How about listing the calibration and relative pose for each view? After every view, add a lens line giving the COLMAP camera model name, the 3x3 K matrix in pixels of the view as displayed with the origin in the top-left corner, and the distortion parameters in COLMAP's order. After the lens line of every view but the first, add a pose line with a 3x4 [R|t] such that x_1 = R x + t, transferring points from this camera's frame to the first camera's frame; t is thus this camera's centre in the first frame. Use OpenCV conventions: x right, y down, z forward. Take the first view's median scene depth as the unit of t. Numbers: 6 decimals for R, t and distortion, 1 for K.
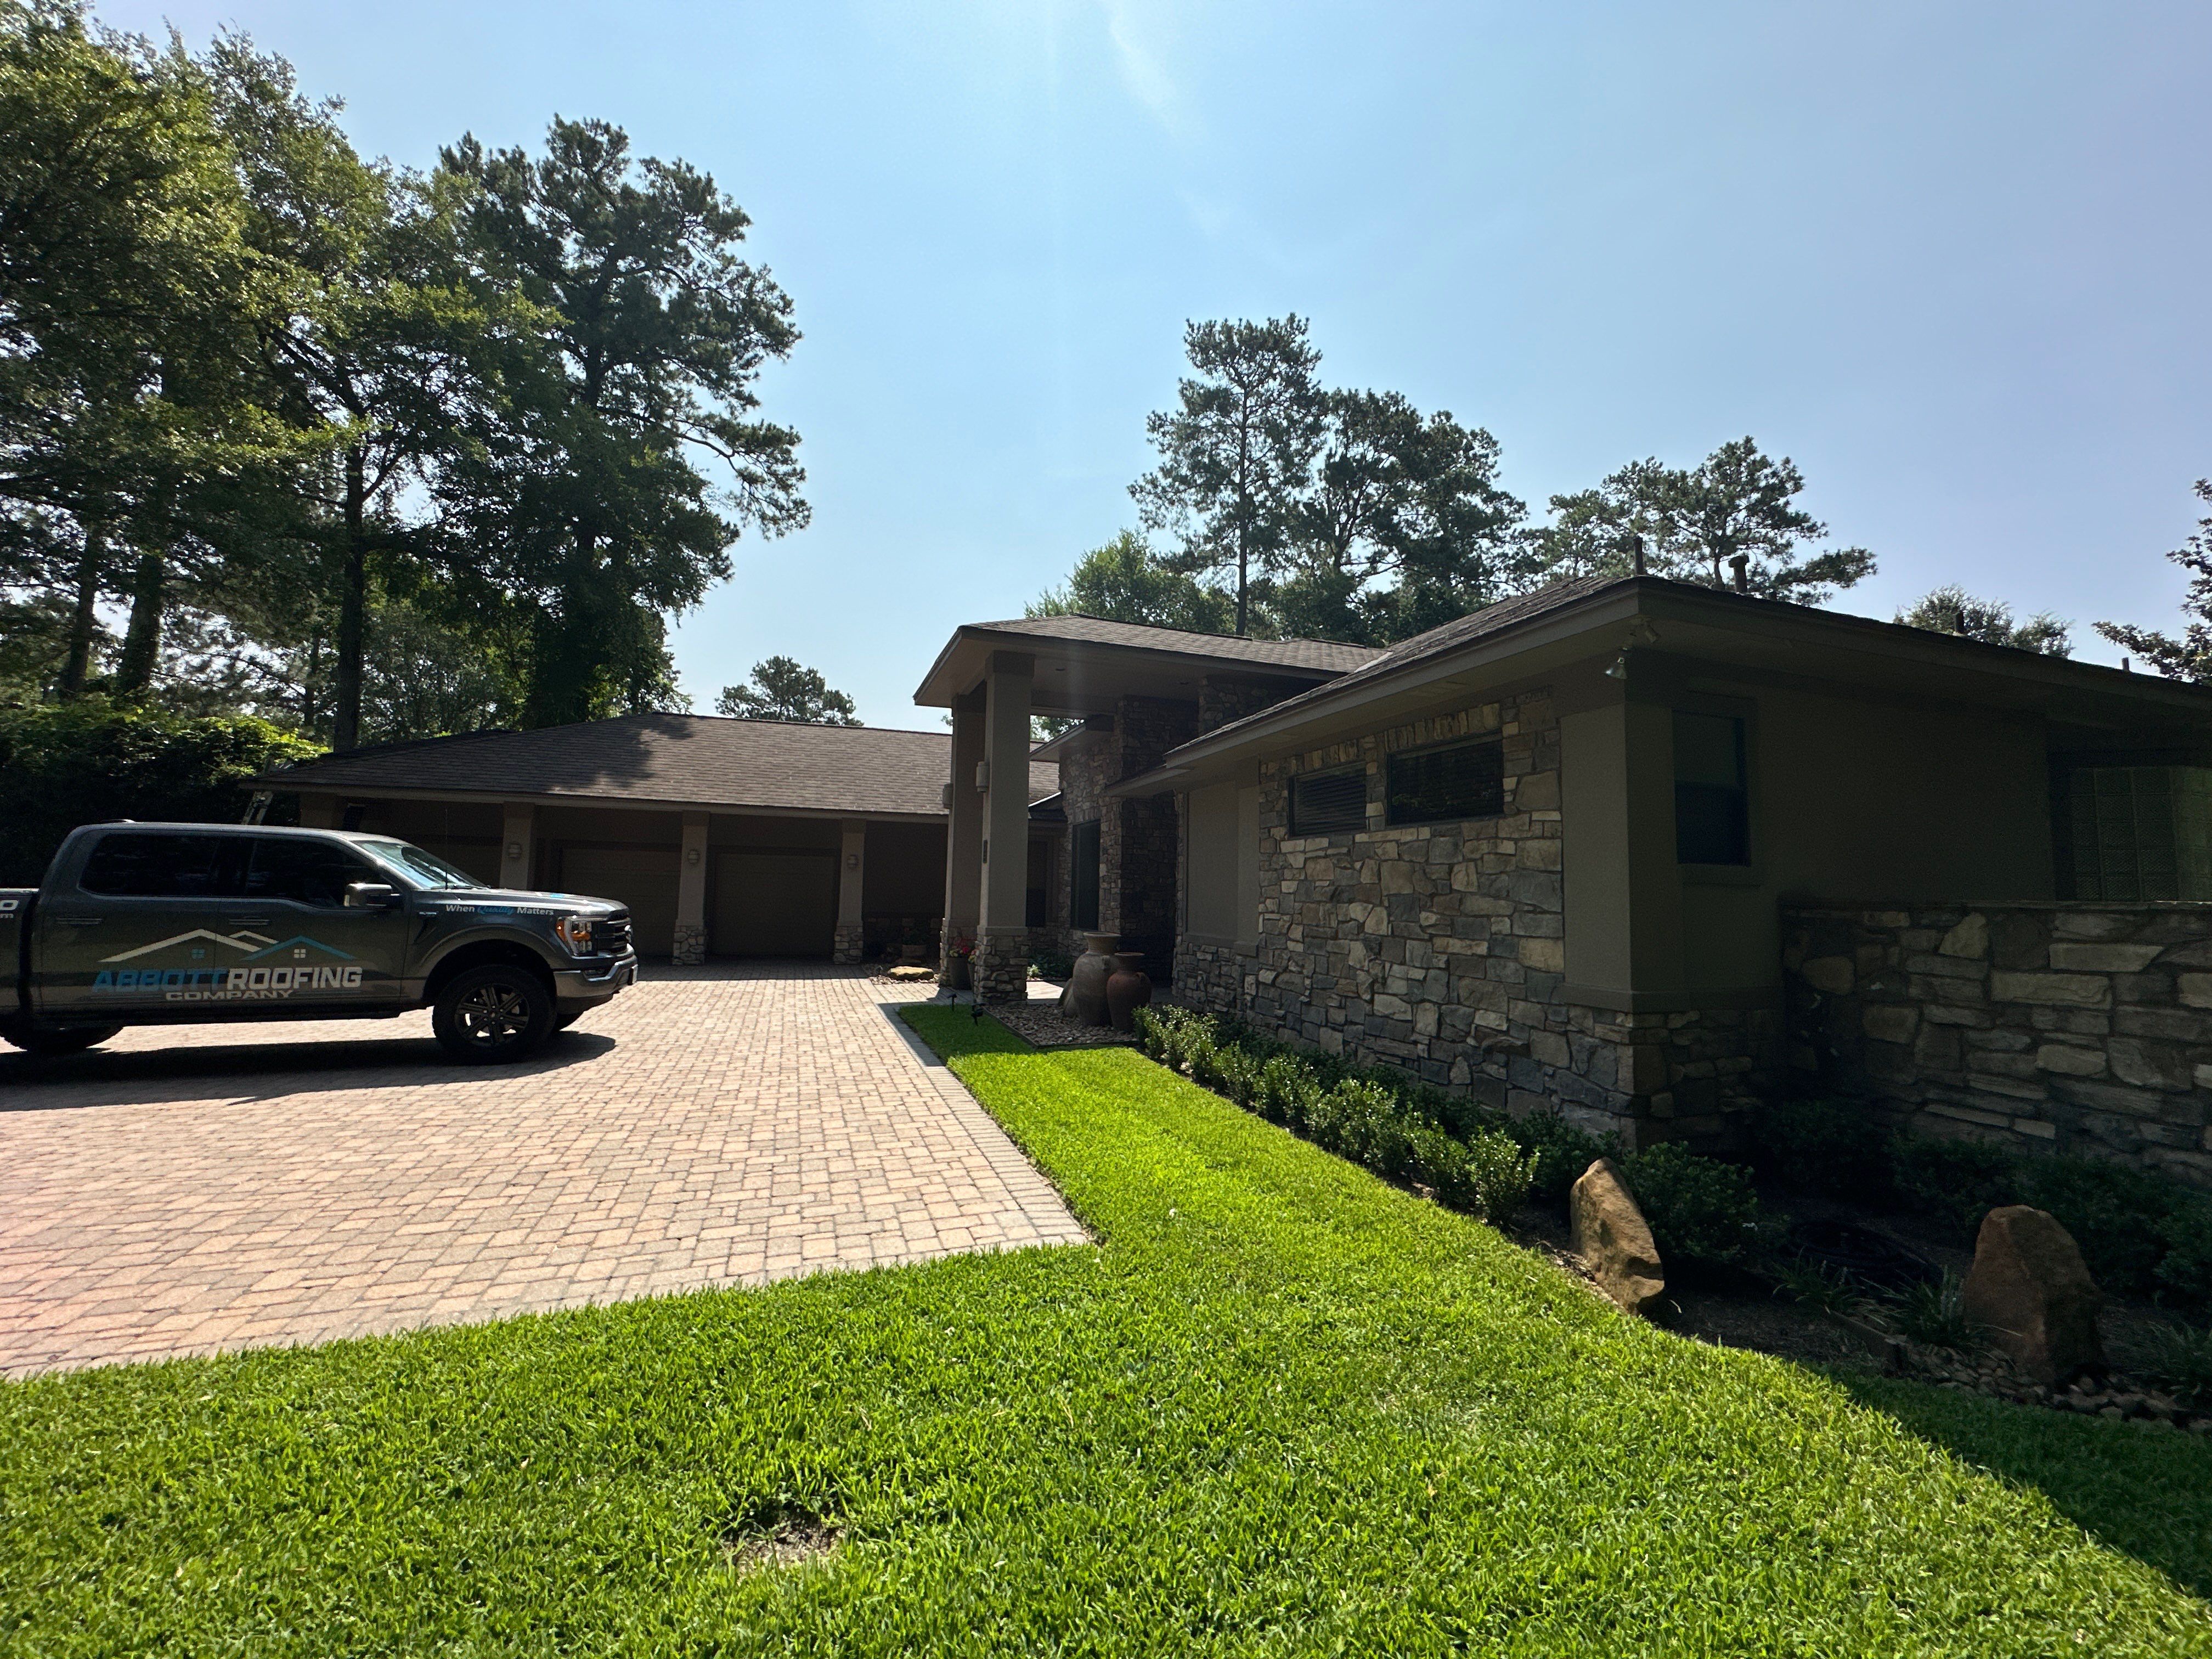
lens RADIAL K [[878.0, 0, 1103.9], [0, 878.0, 831.1], [0, 0, 1]] dist [-0.003545, -0.000421]
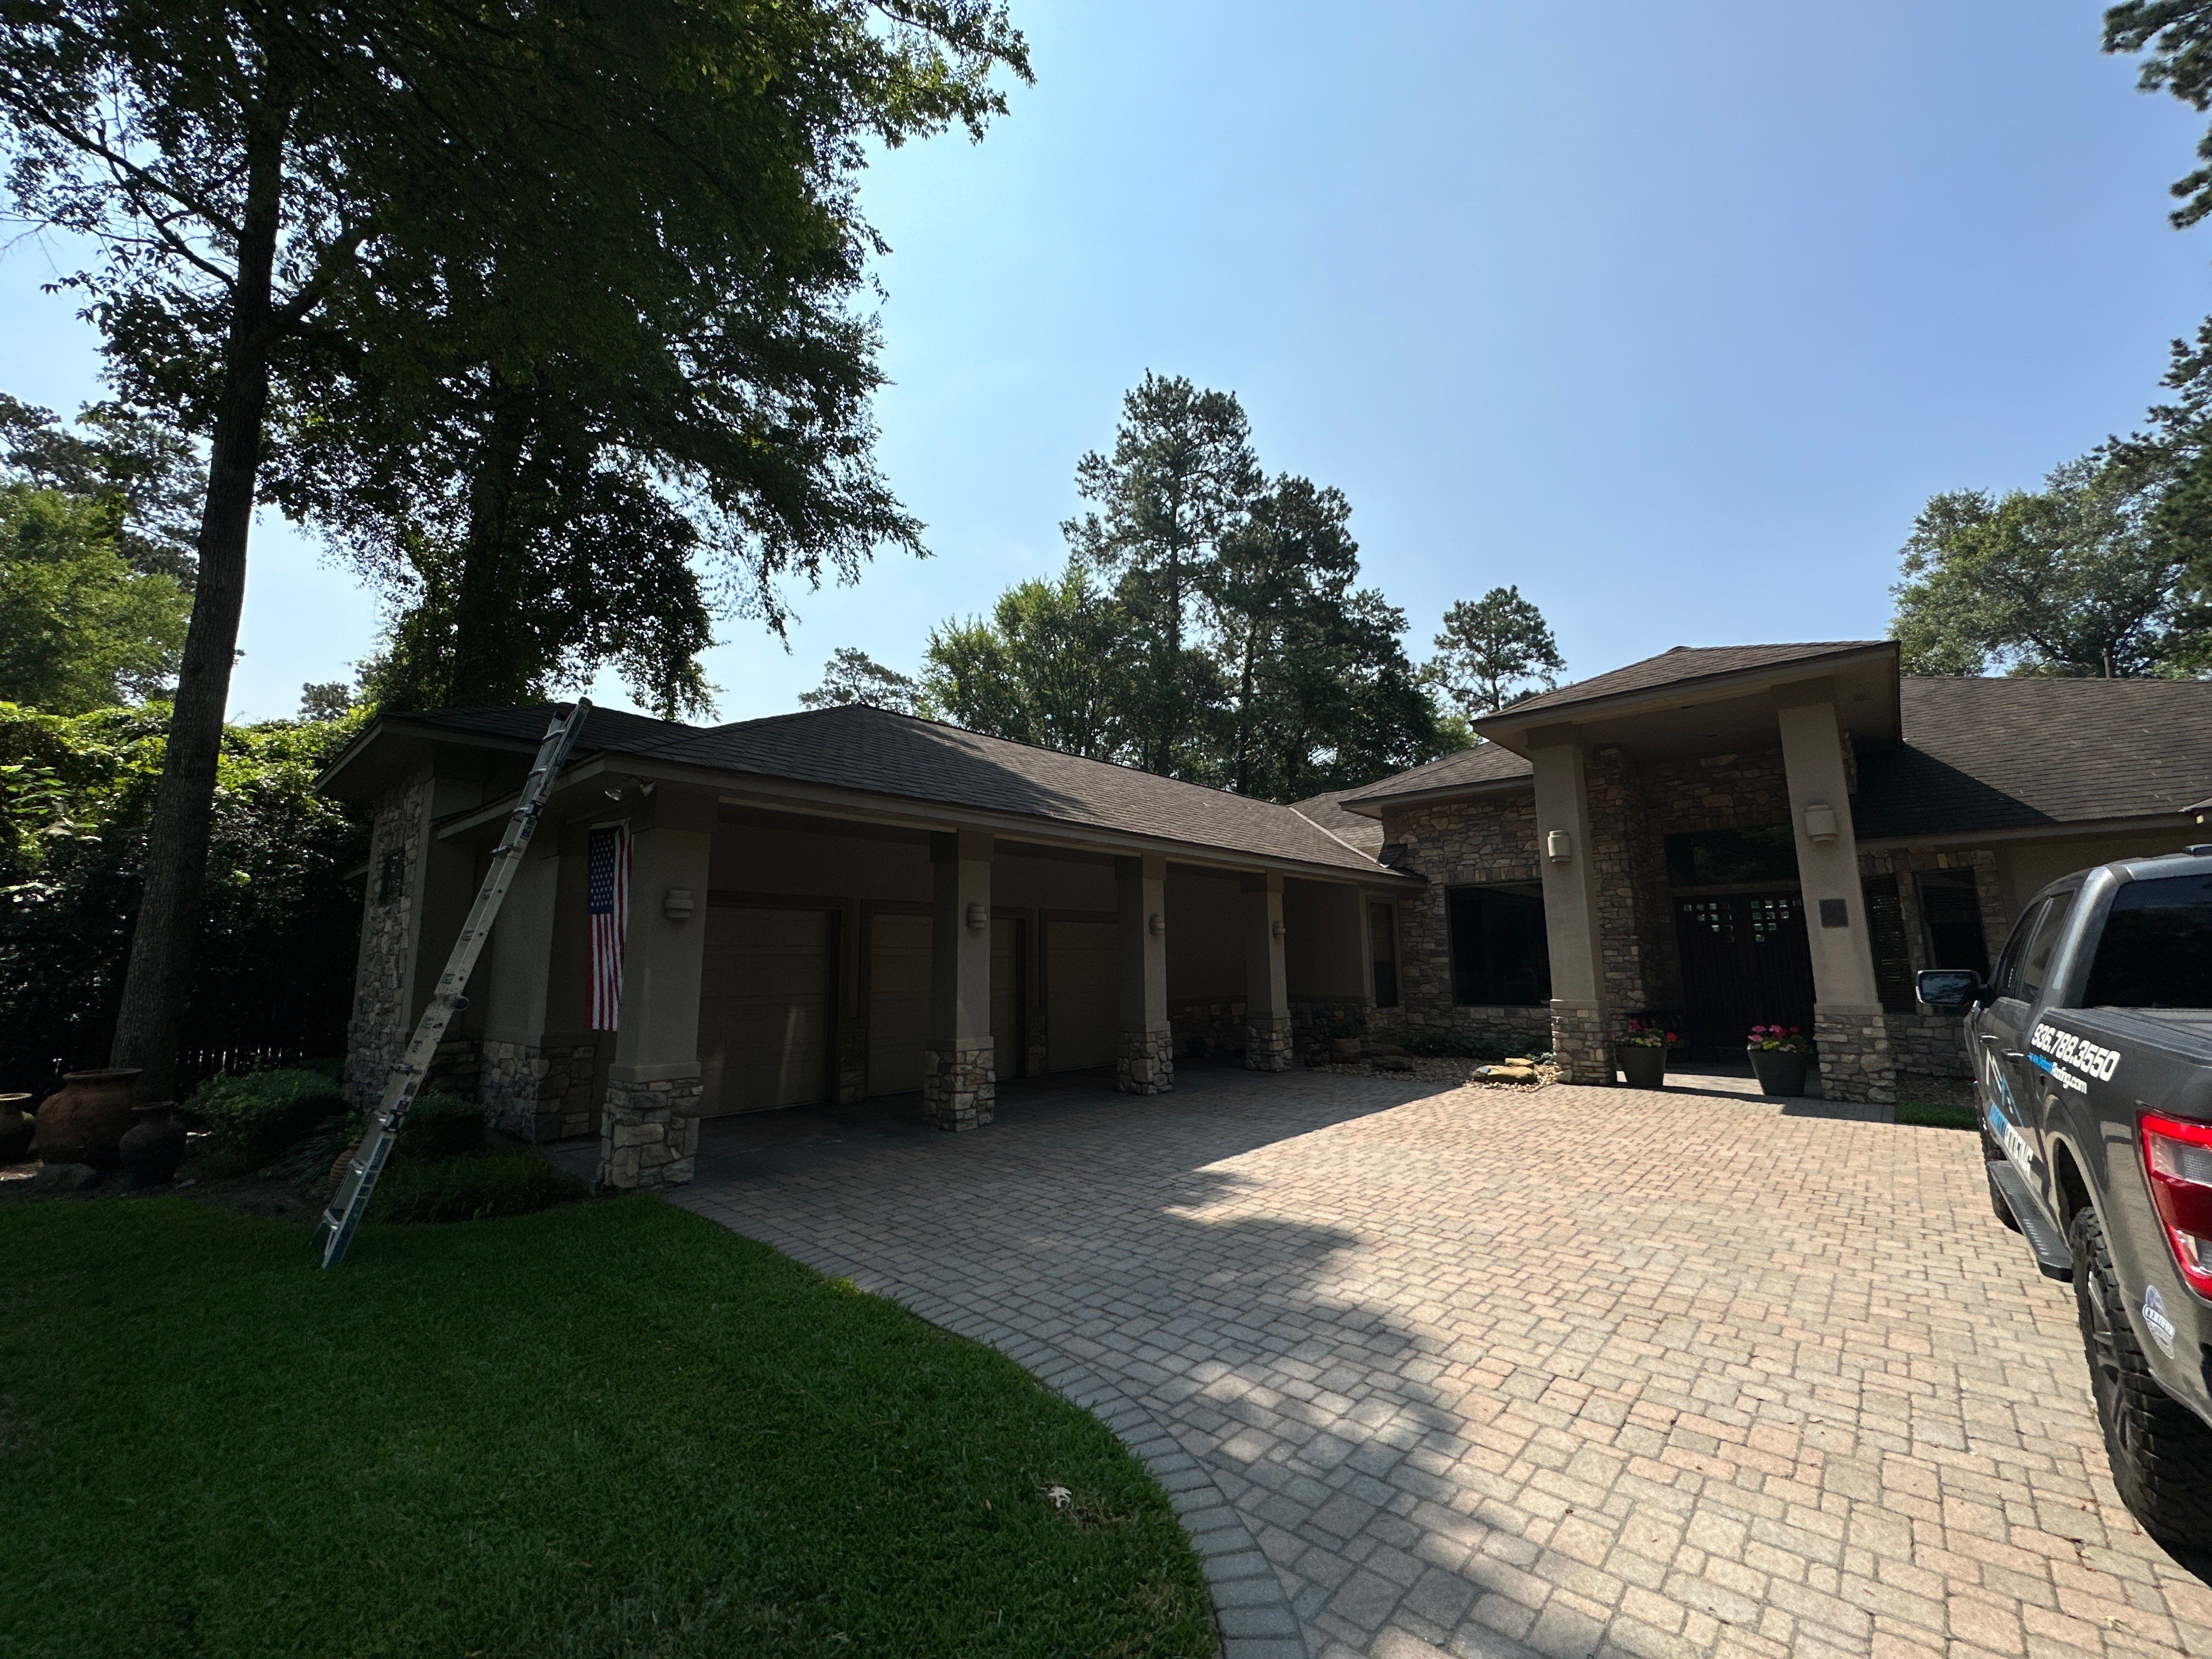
lens RADIAL K [[881.4, 0, 1112.3], [0, 881.4, 834.6], [0, 0, 1]] dist [-0.000010, -0.003696]
pose [[0.887784, 0.038313, 0.458663, -1.697122], [-0.003188, 0.997017, -0.077112, 0.022979], [-0.460249, 0.066996, 0.885258, 0.850600]]
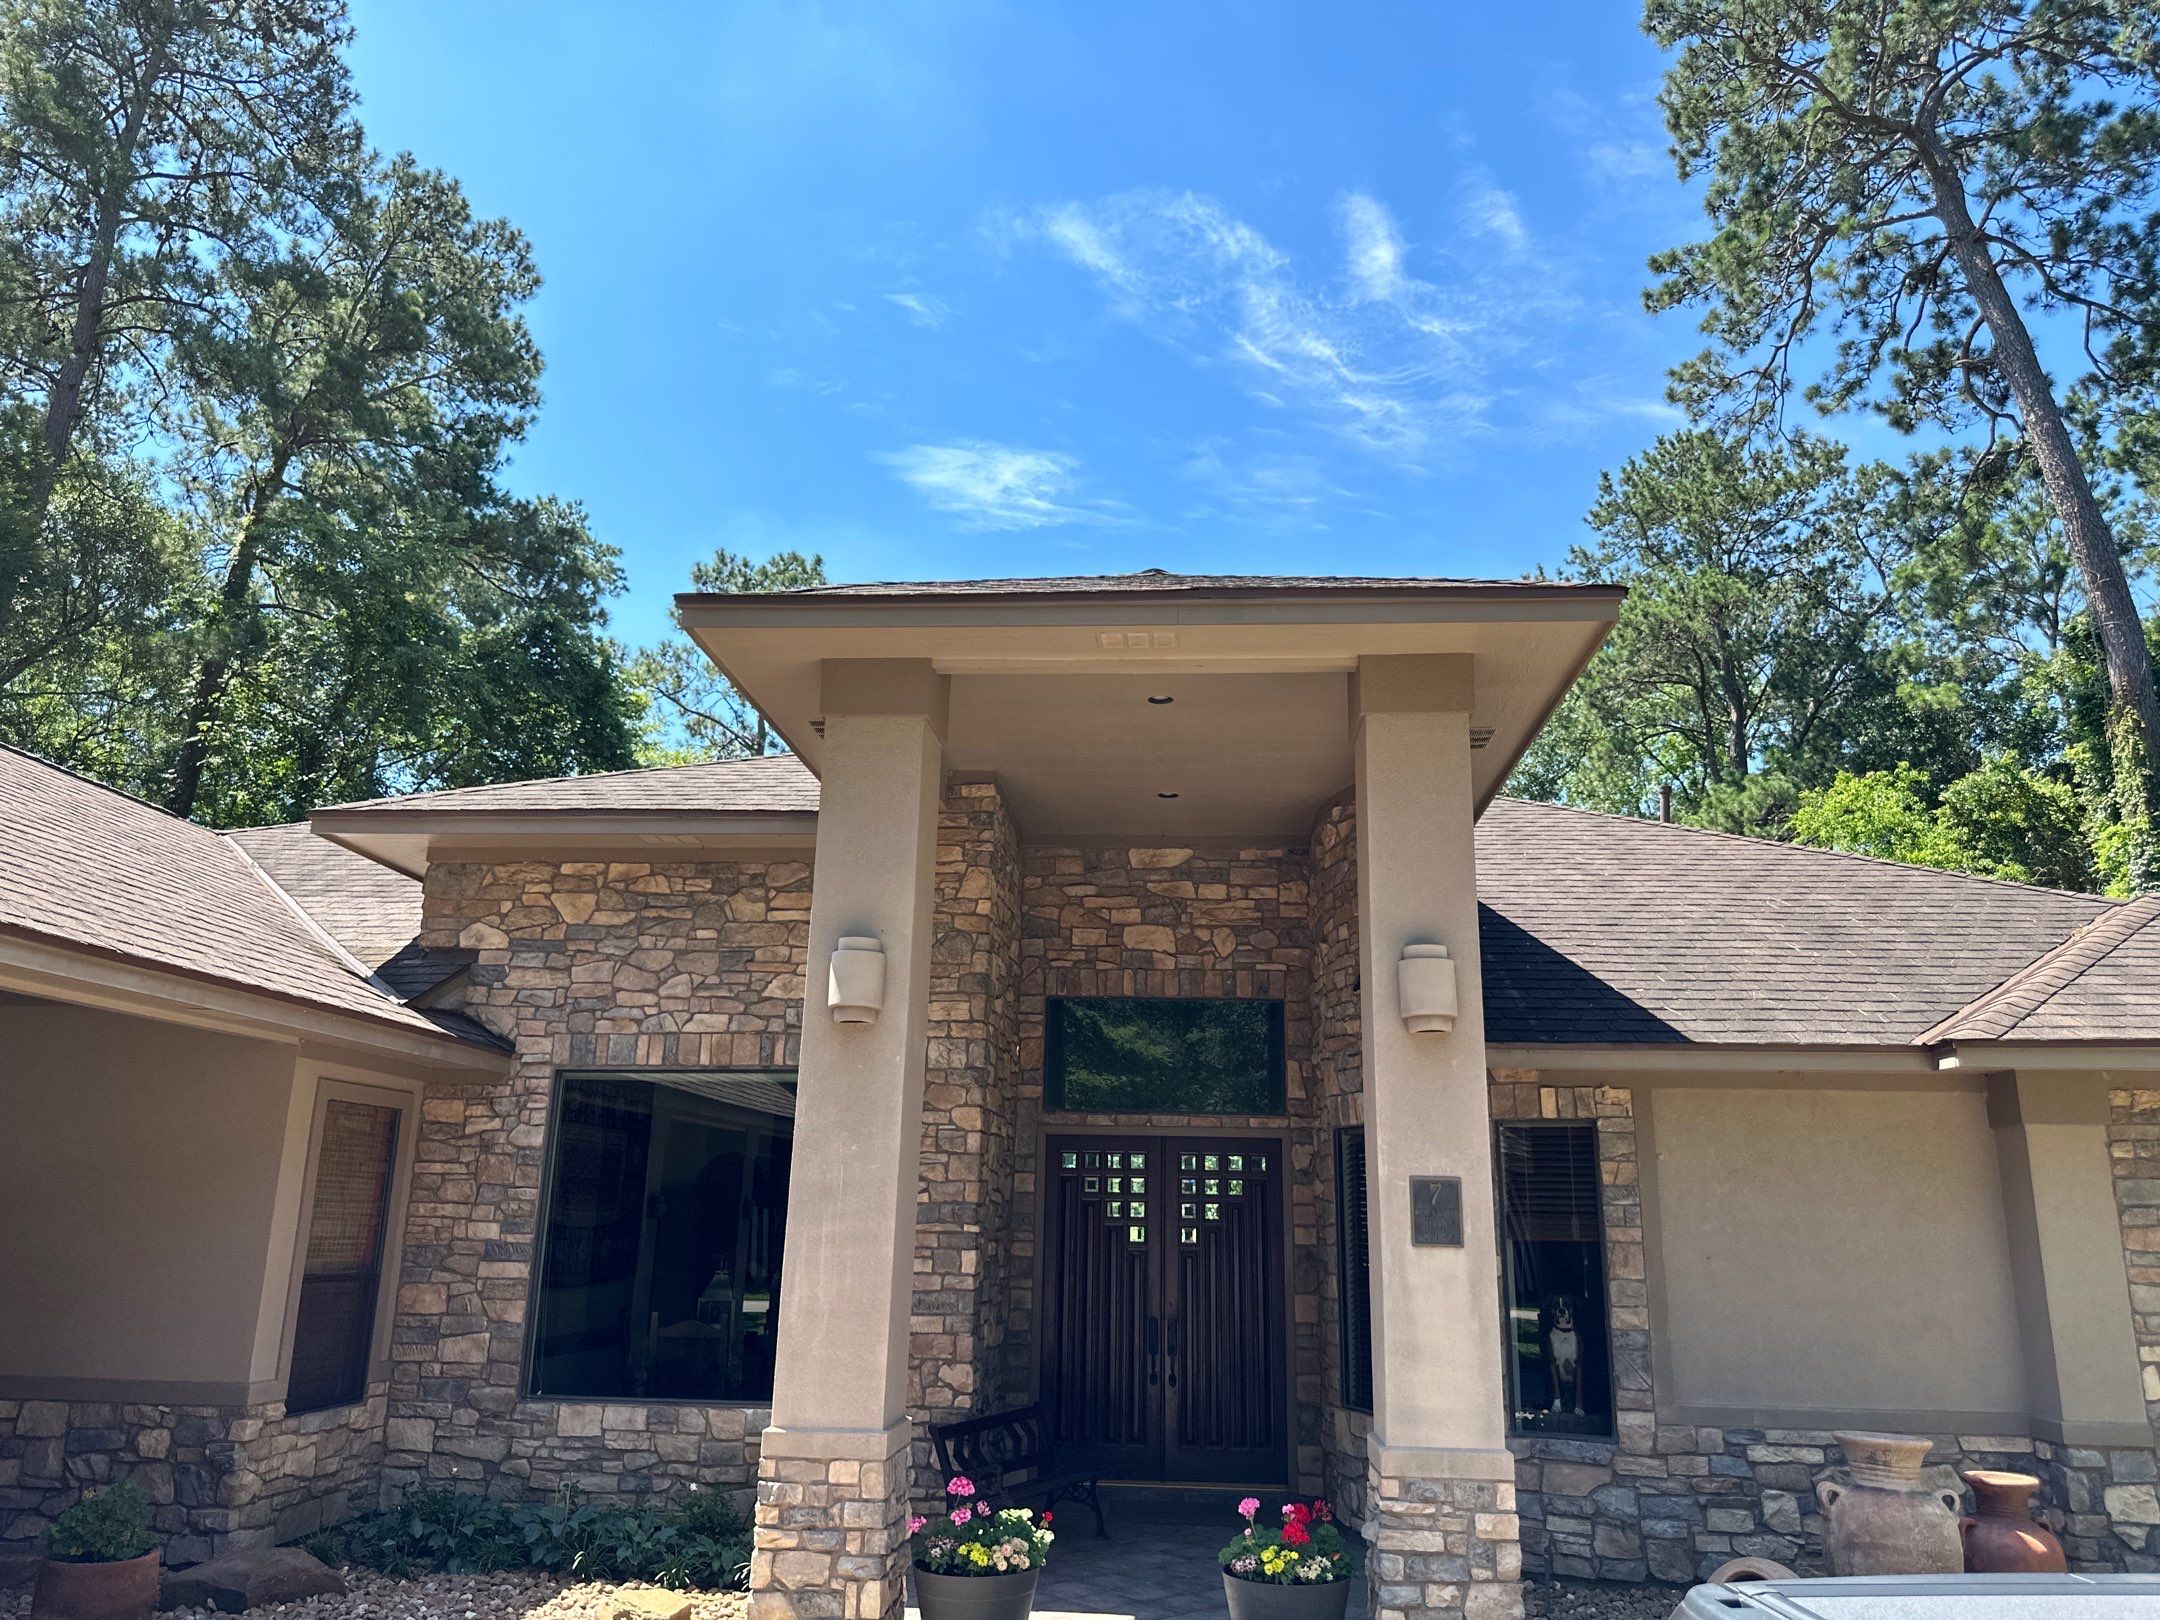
lens RADIAL K [[1535.1, 0, 1096.1], [0, 1535.1, 815.0], [0, 0, 1]] dist [0.010134, -0.003595]
pose [[0.421258, 0.222255, 0.879286, -1.129679], [-0.075847, 0.974745, -0.210046, 0.011407], [-0.903764, 0.021792, 0.427477, 1.282299]]
